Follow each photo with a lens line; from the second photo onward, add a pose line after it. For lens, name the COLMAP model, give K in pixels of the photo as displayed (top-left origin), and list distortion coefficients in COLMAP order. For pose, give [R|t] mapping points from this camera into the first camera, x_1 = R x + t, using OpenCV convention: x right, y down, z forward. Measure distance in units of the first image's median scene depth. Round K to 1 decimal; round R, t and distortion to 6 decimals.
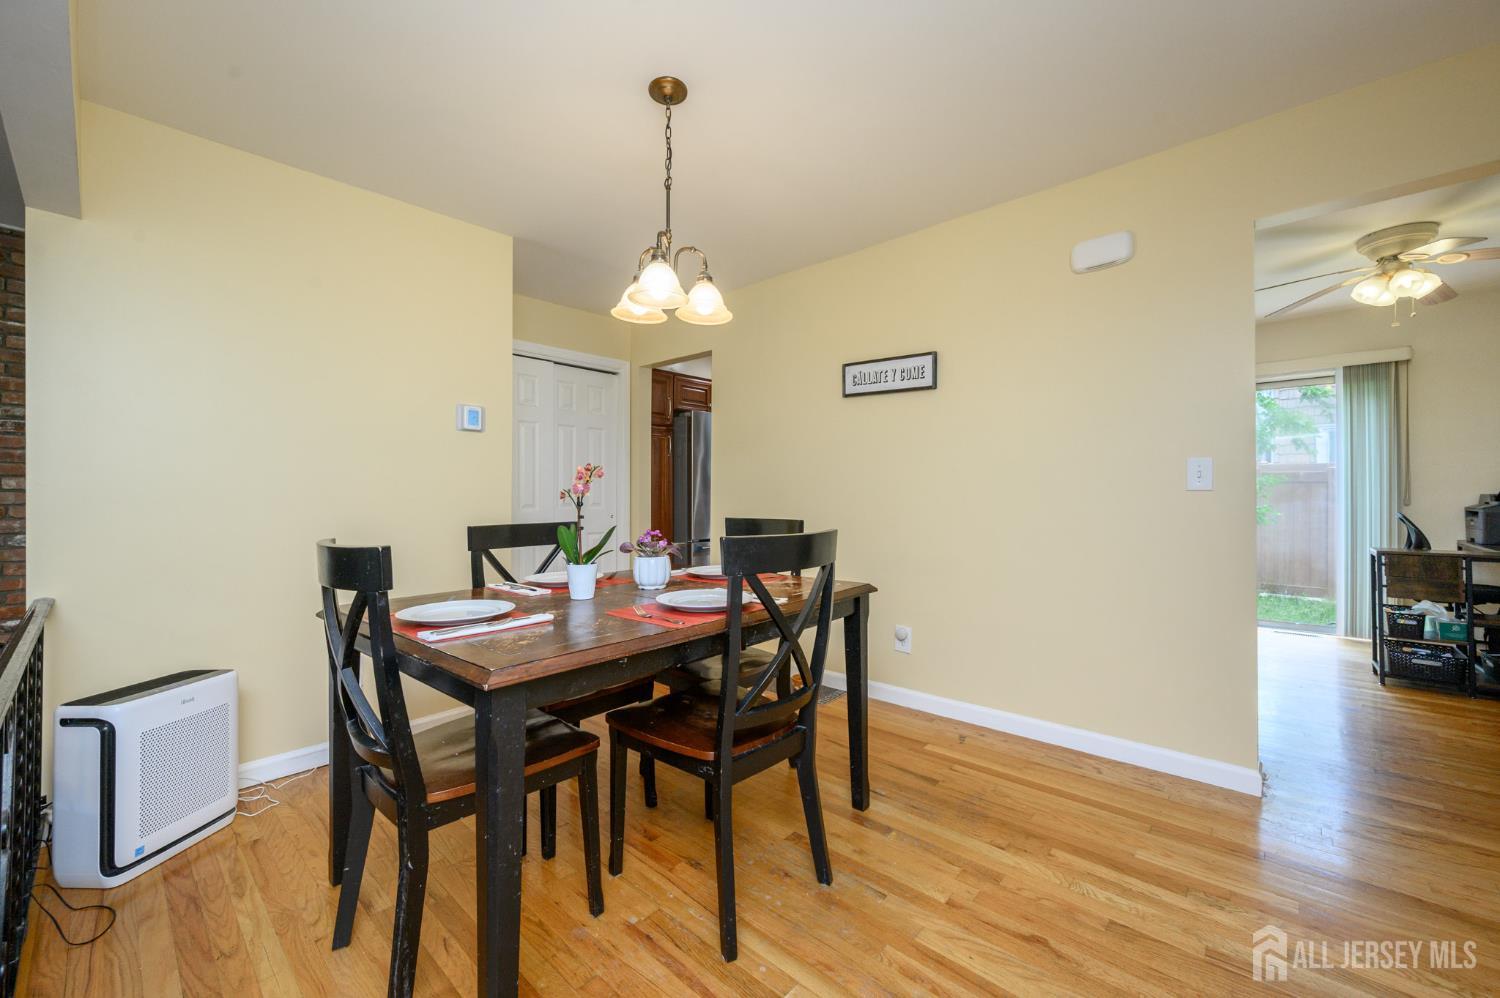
lens RADIAL K [[589.3, 0, 742.2], [0, 589.3, 497.4], [0, 0, 1]] dist [0.001979, -0.000361]
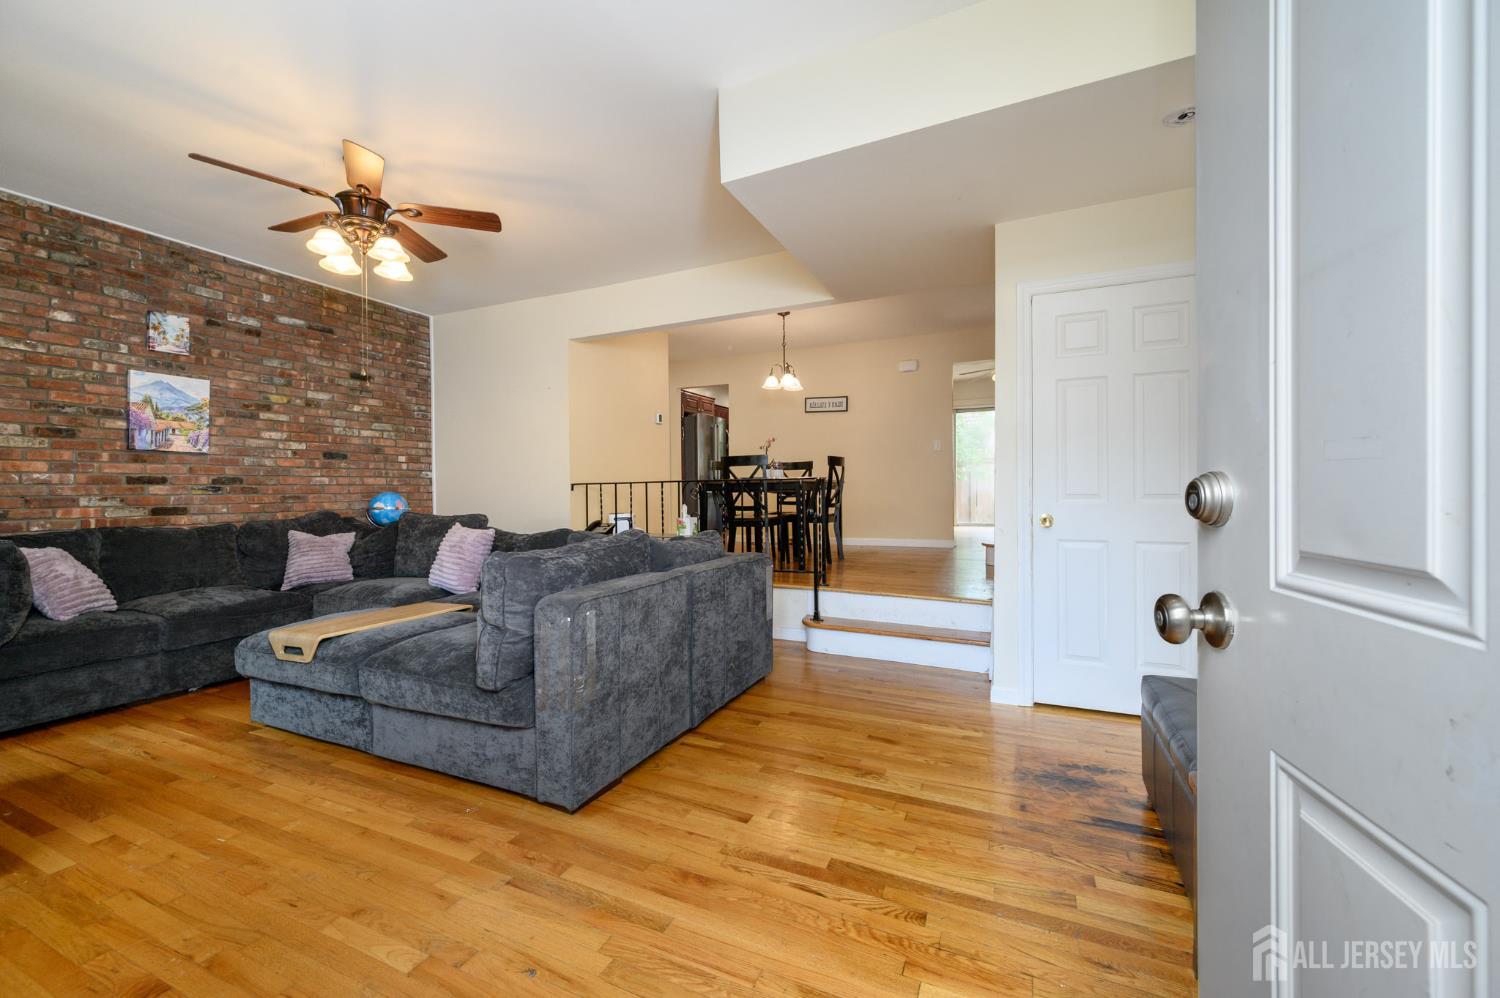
lens RADIAL K [[589.3, 0, 751.7], [0, 589.3, 490.8], [0, 0, 1]] dist [0.001979, -0.000361]
pose [[0.951129, -0.009554, 0.308647, -1.004183], [0.009076, 0.999954, 0.002984, 0.165731], [-0.308661, -0.000037, 0.951172, -1.492369]]
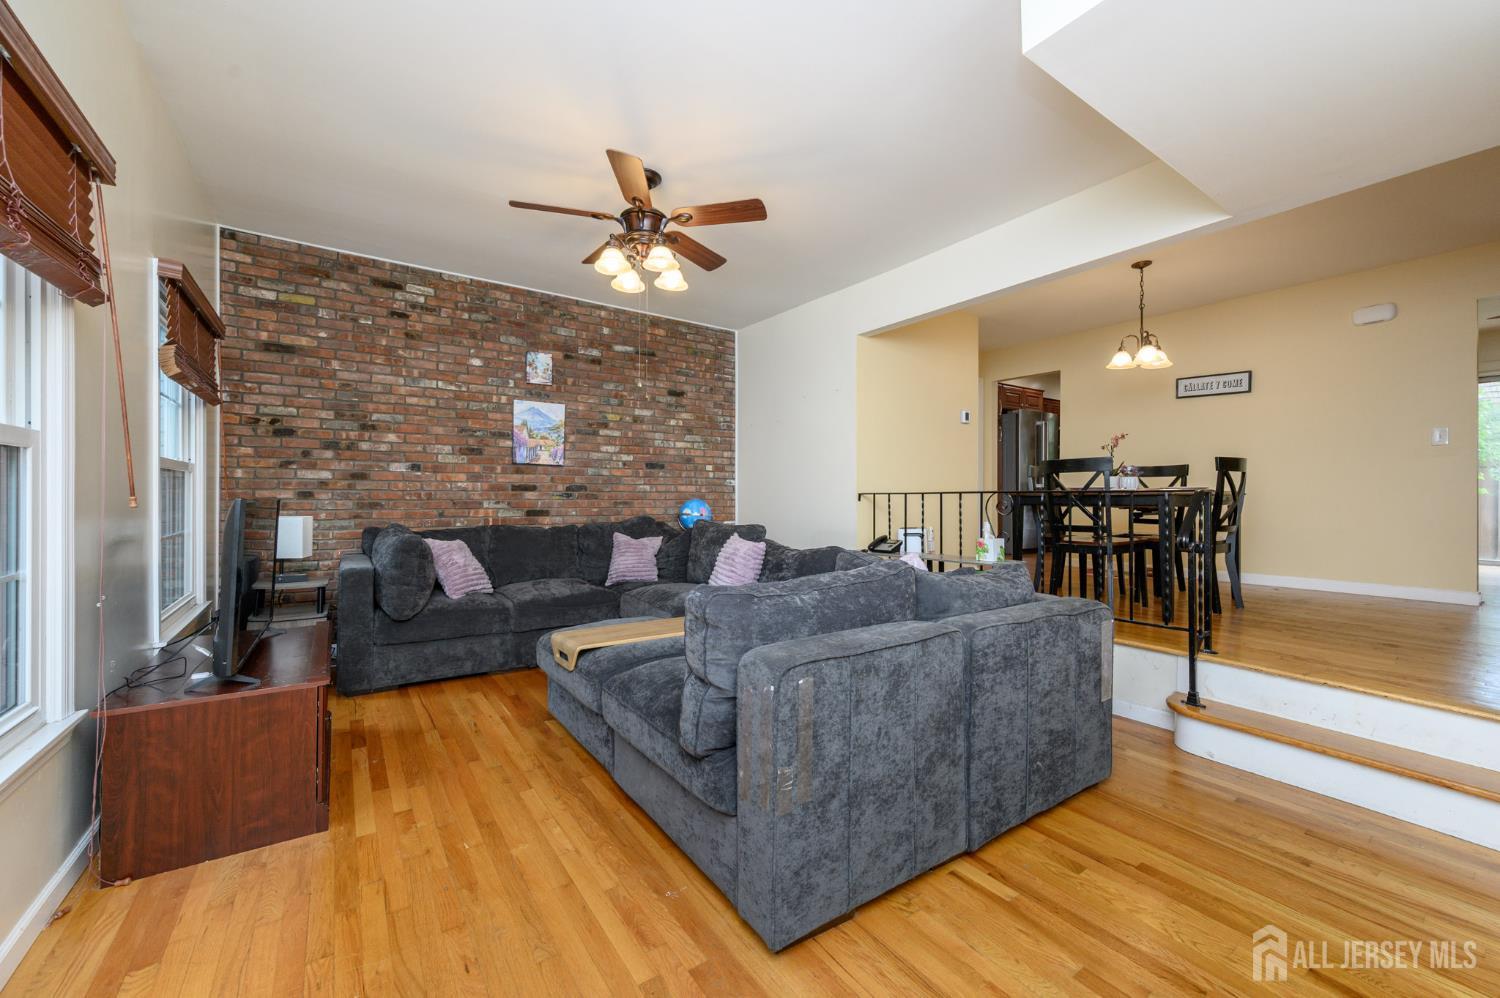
lens RADIAL K [[589.3, 0, 749.9], [0, 589.3, 491.2], [0, 0, 1]] dist [0.001979, -0.000361]
pose [[0.975493, 0.002667, -0.220014, -0.884001], [-0.004313, 0.999966, -0.007004, 0.148516], [0.219988, 0.007781, 0.975472, -1.222134]]
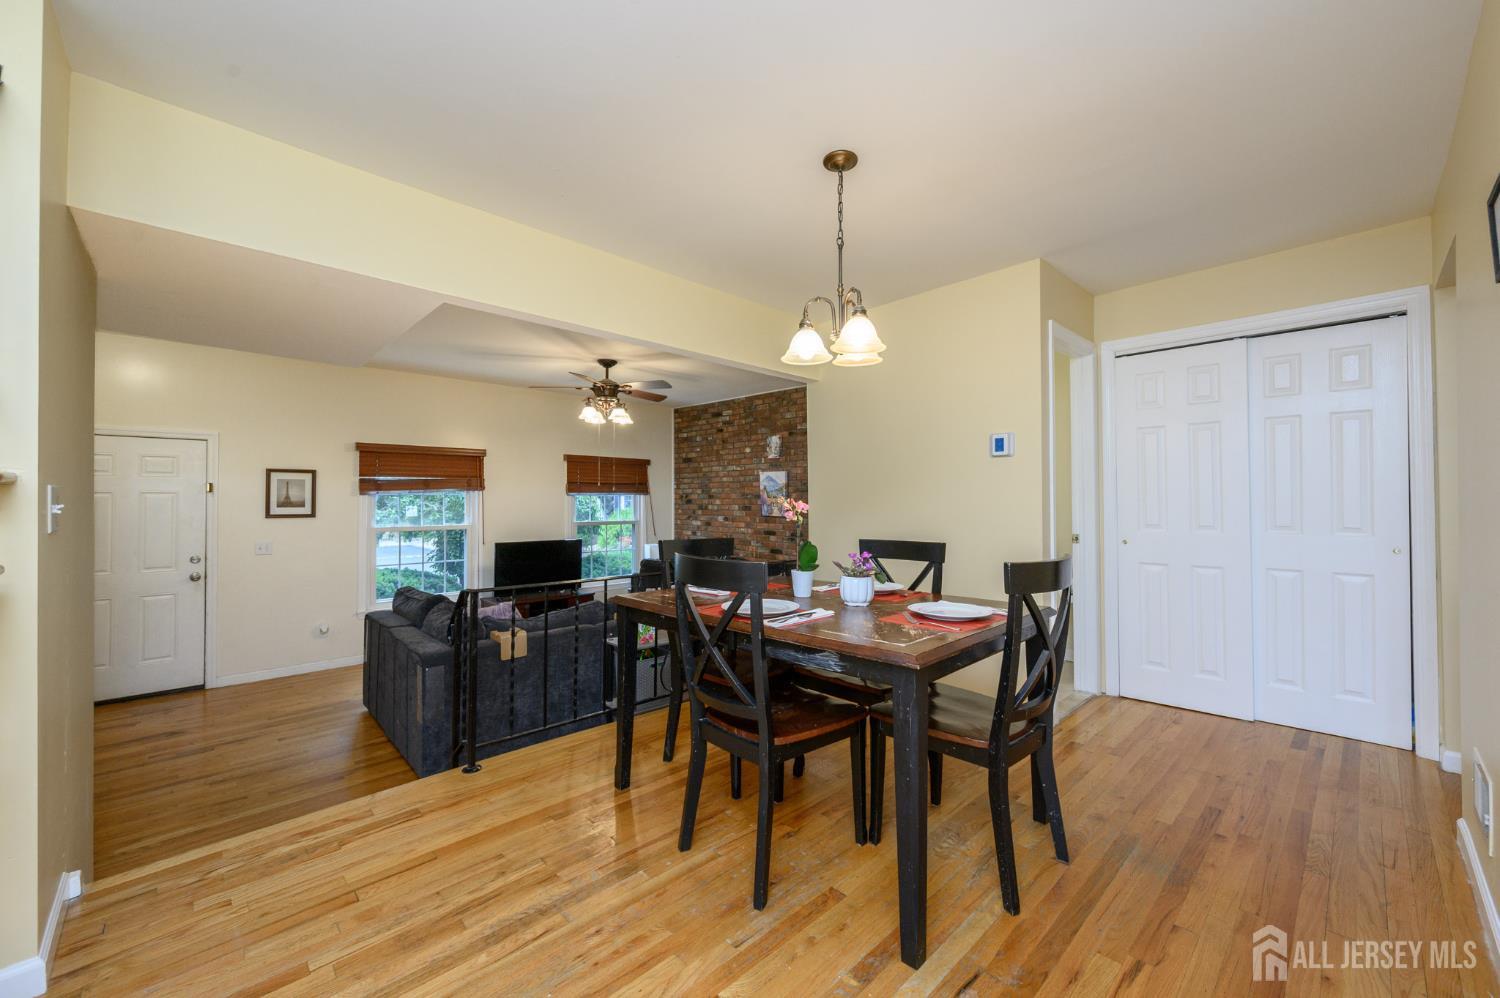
lens RADIAL K [[589.3, 0, 756.4], [0, 589.3, 492.8], [0, 0, 1]] dist [0.001979, -0.000361]
pose [[-0.058913, -0.012554, -0.998184, 0.824472], [-0.000440, 0.999921, -0.012550, -0.037575], [0.998263, -0.000300, -0.058914, 0.741941]]
